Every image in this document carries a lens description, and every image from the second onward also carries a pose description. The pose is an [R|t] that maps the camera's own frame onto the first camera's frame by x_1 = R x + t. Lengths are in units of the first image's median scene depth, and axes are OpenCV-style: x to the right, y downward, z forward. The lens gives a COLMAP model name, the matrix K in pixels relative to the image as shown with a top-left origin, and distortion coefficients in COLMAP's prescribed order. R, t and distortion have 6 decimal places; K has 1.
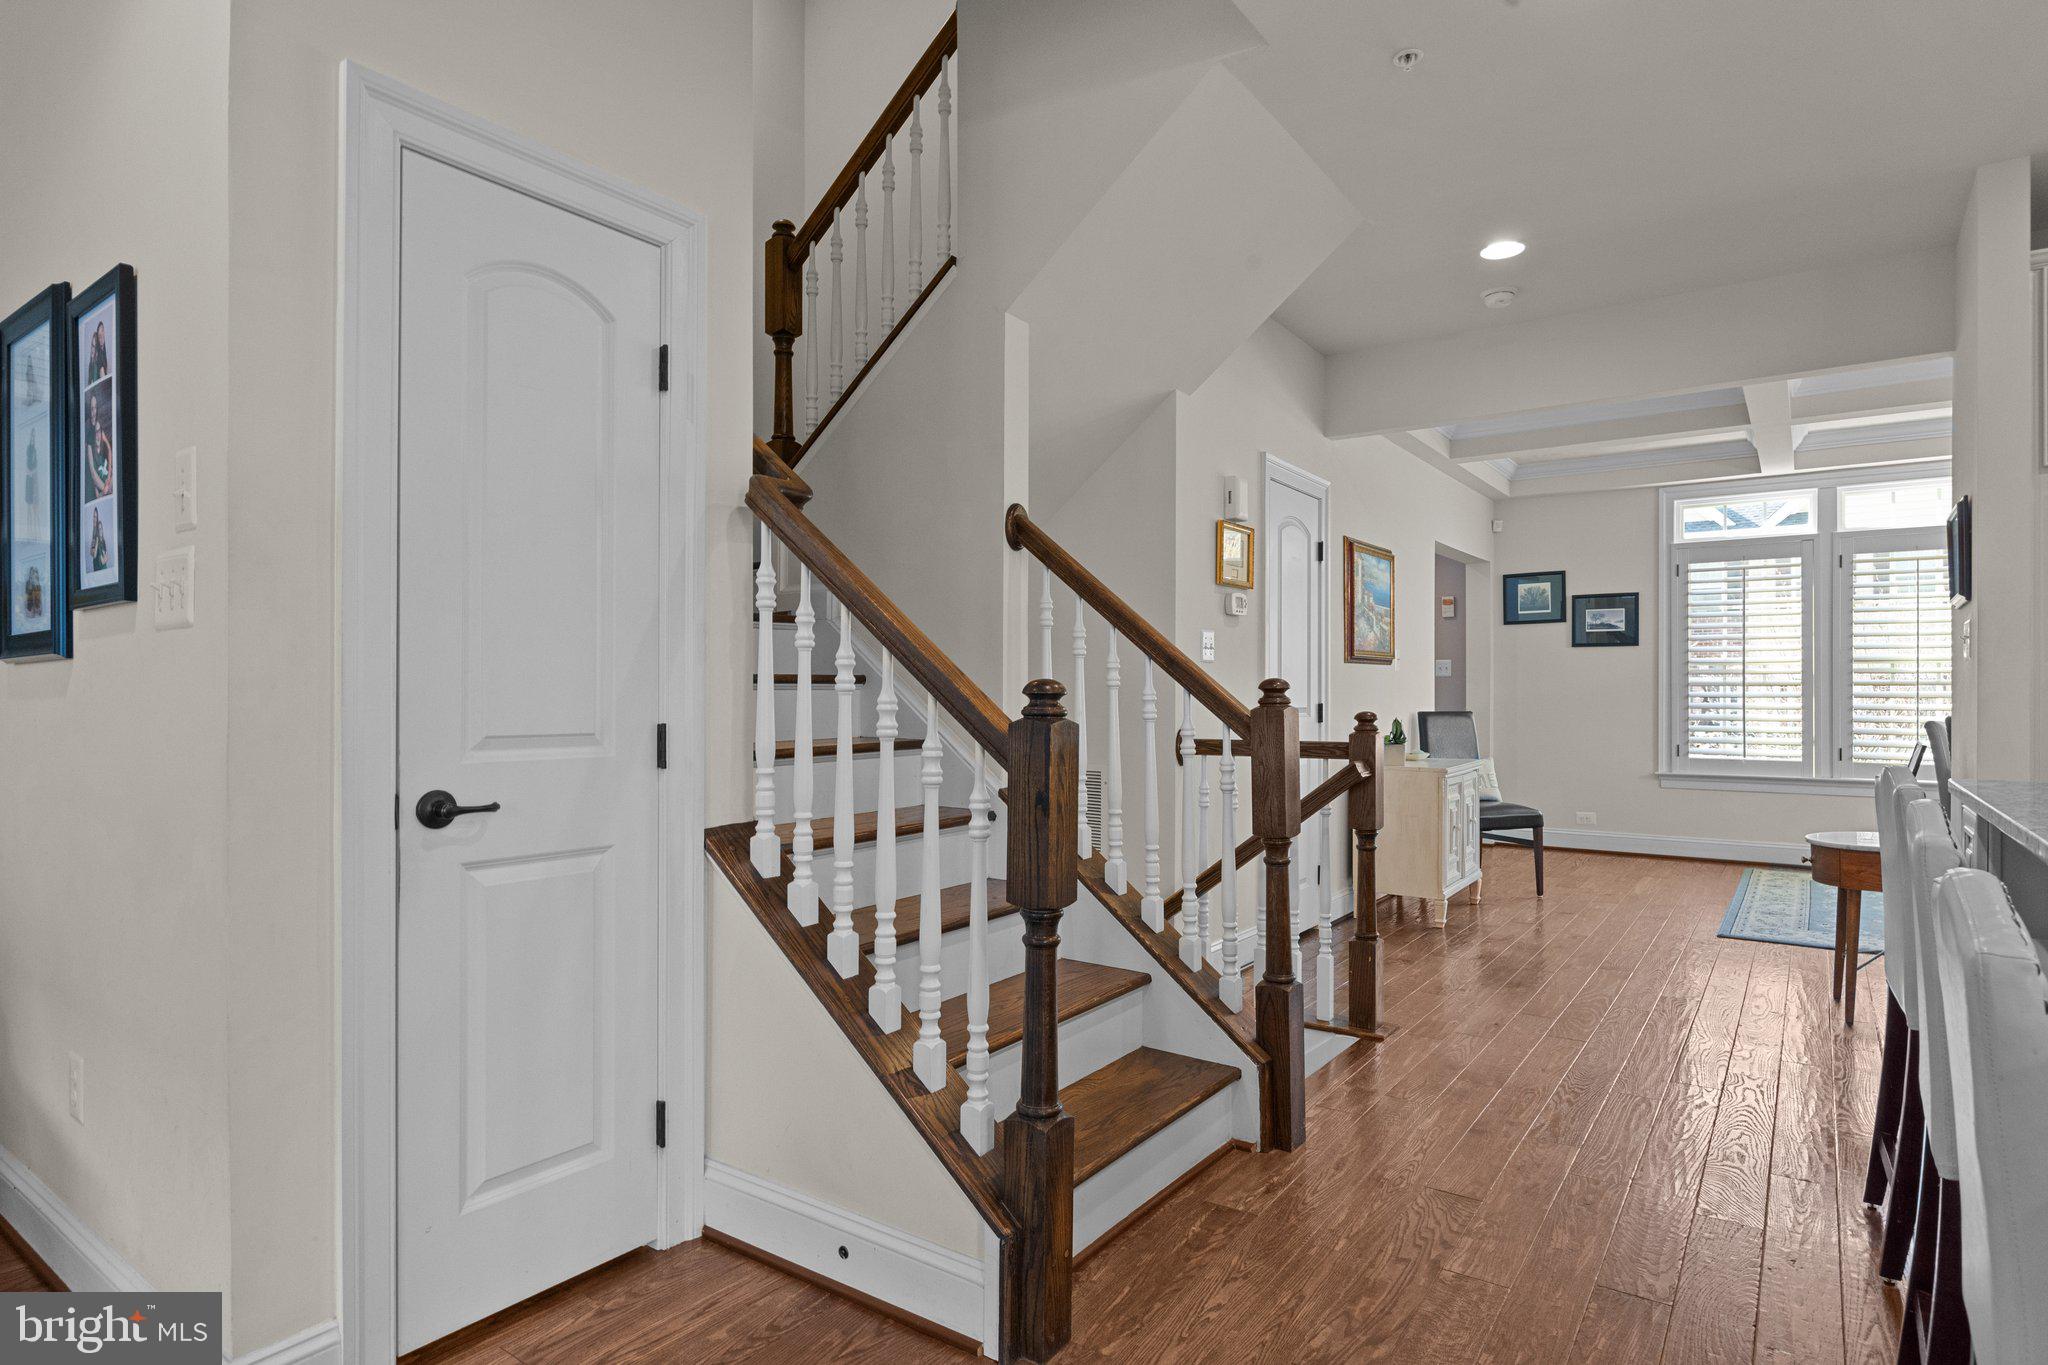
lens RADIAL K [[1073.2, 0, 1022.7], [0, 1073.2, 694.4], [0, 0, 1]] dist [-0.006392, -0.000269]
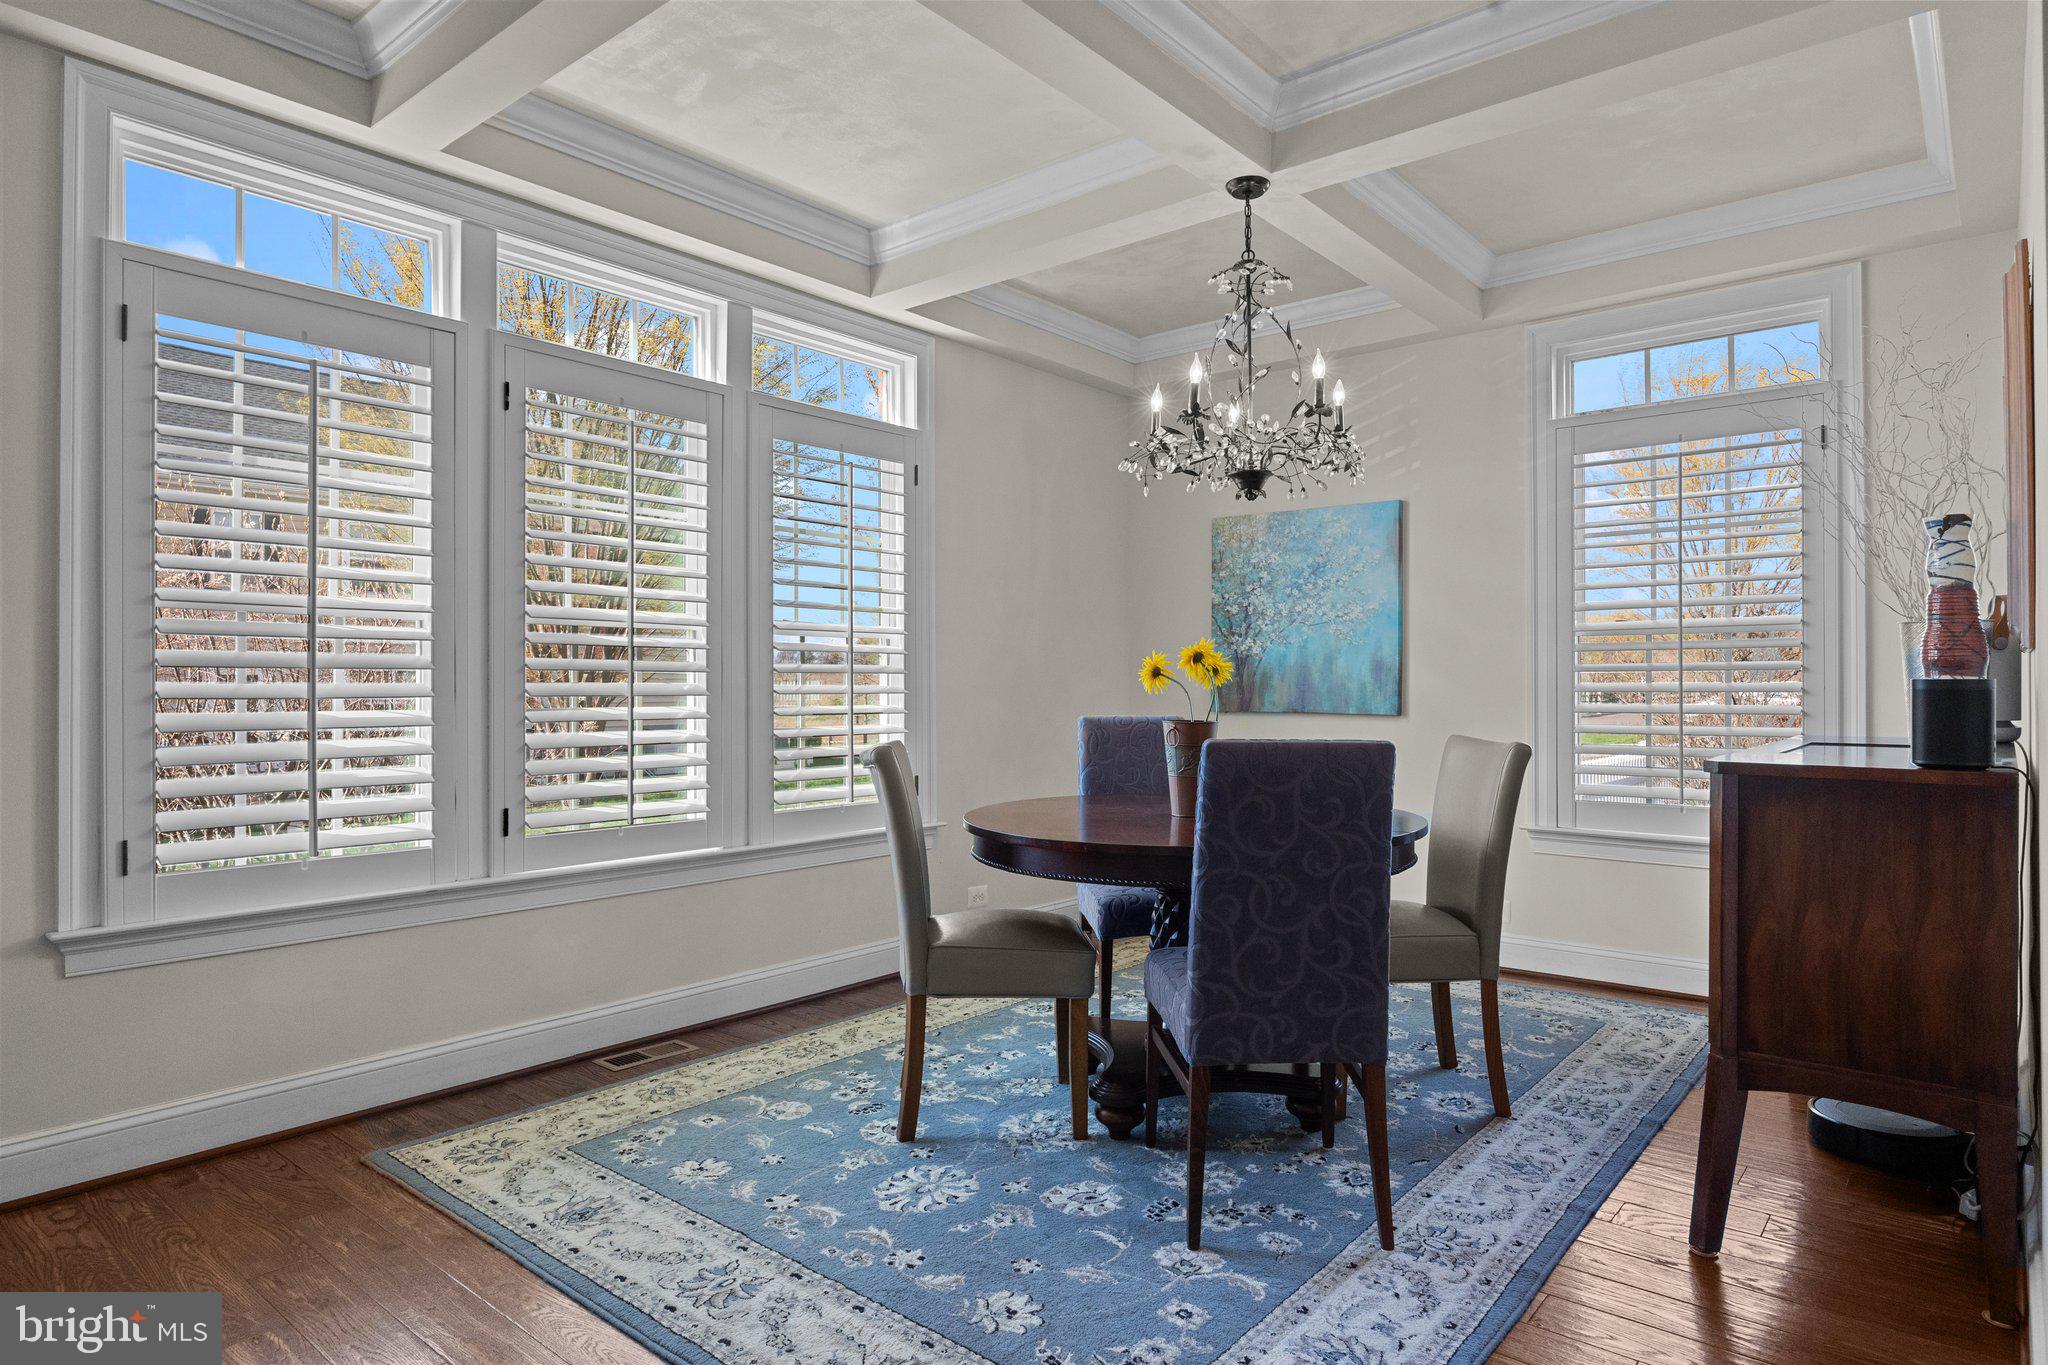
lens RADIAL K [[1167.0, 0, 1028.1], [0, 1167.0, 677.4], [0, 0, 1]] dist [-0.008488, -0.001424]
pose [[0.072739, 0.002456, 0.997348, 0.284065], [-0.001503, 0.999996, -0.002353, -0.004349], [-0.997350, -0.001327, 0.072743, 0.728878]]
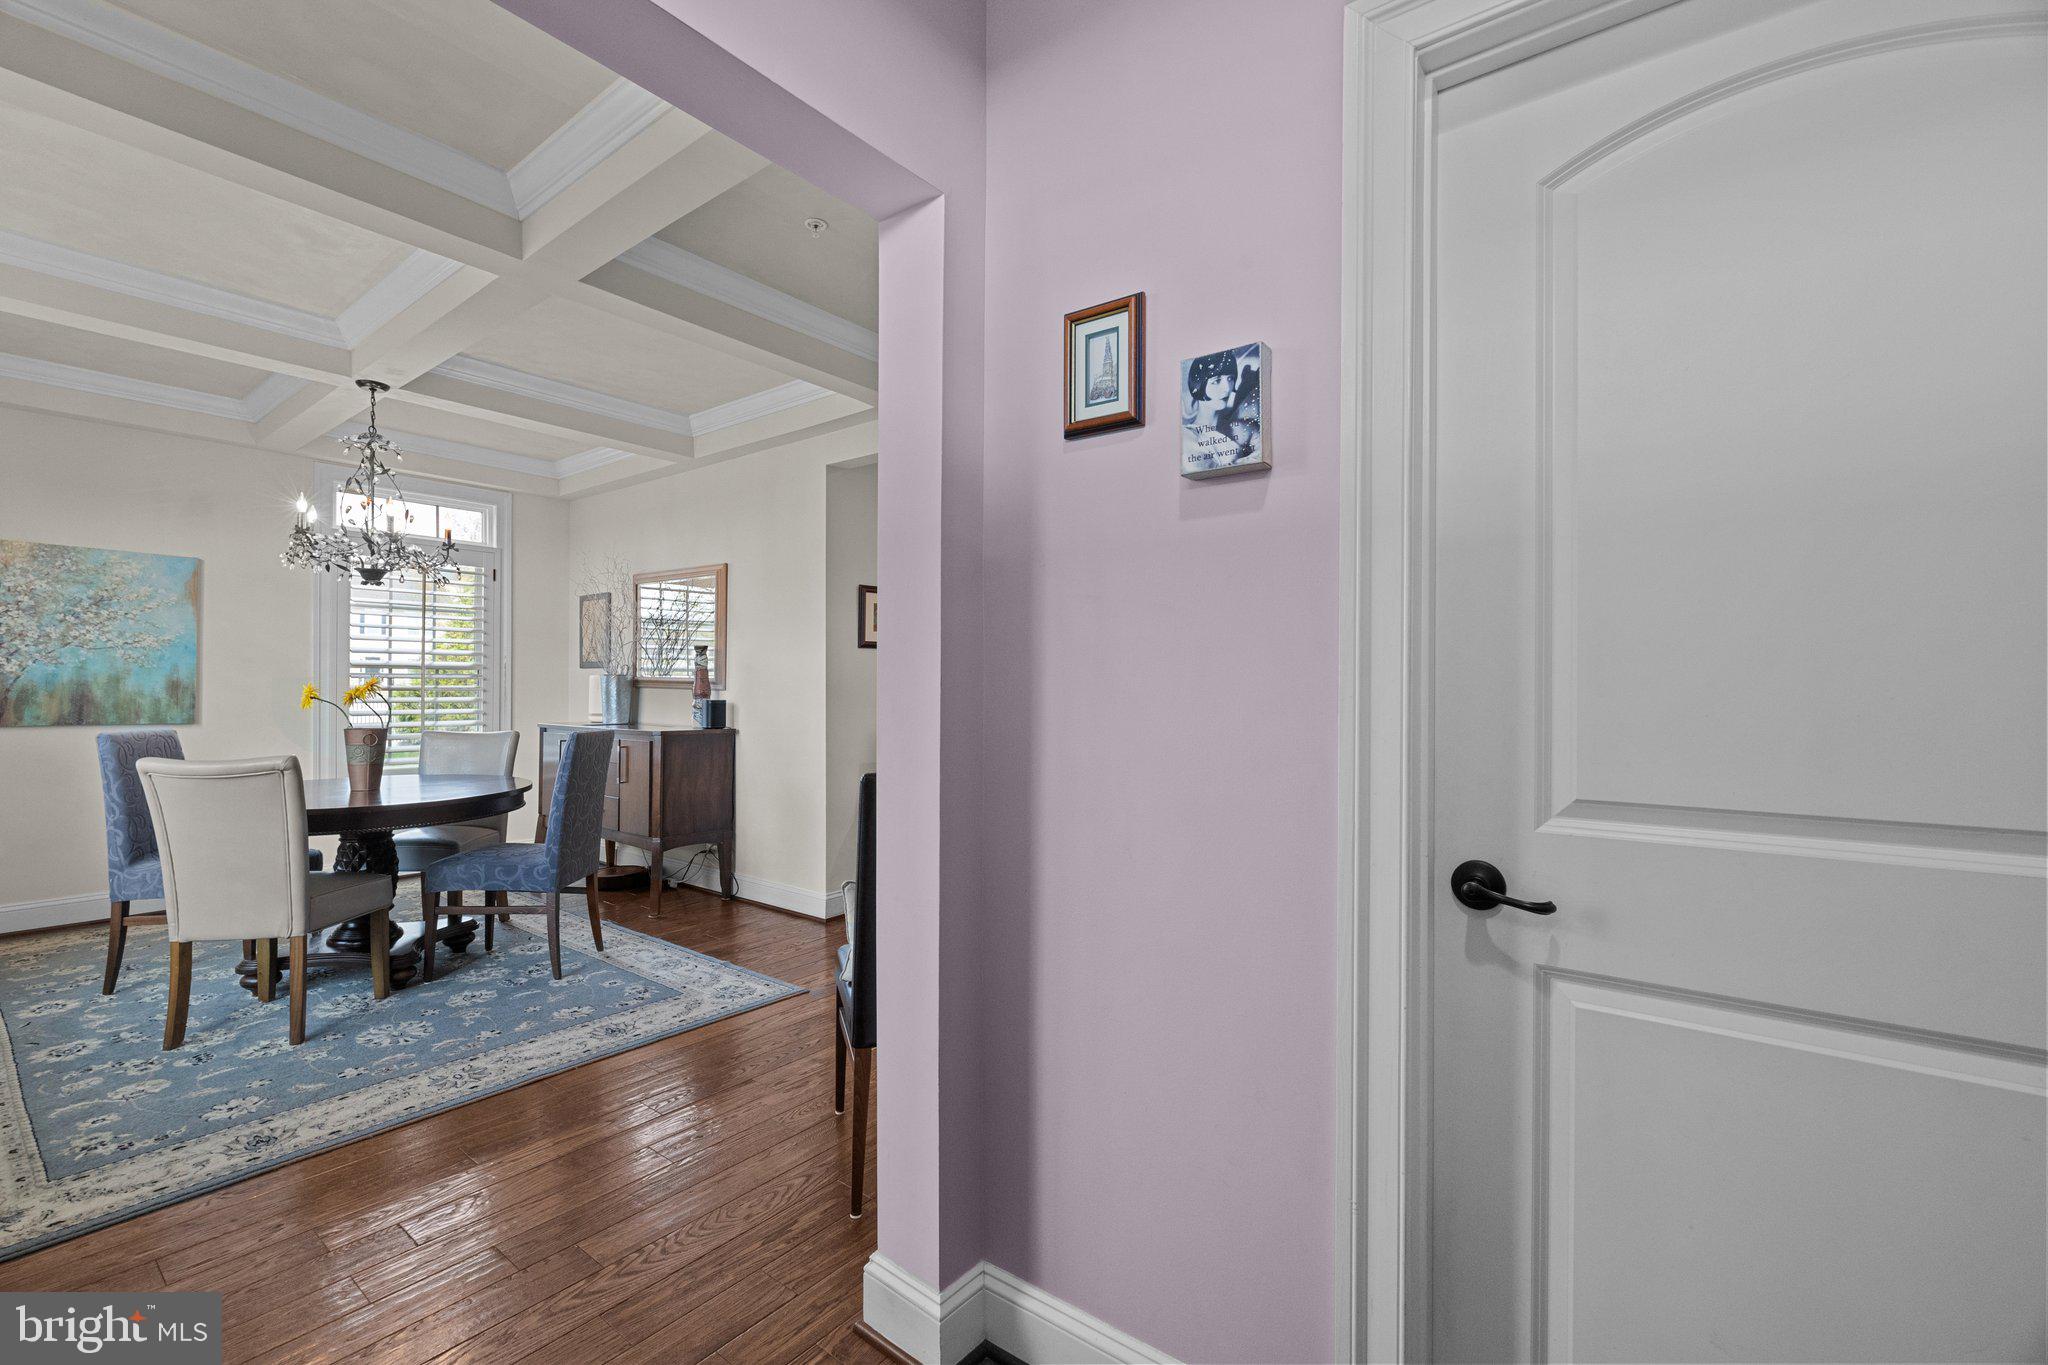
lens RADIAL K [[862.3, 0, 1021.0], [0, 862.3, 682.9], [0, 0, 1]] dist [-0.001072, -0.001437]
pose [[-0.999257, -0.009474, 0.037372, 0.305347], [-0.009790, 0.999918, -0.008299, -0.009825], [-0.037290, -0.008659, -0.999267, 0.956501]]
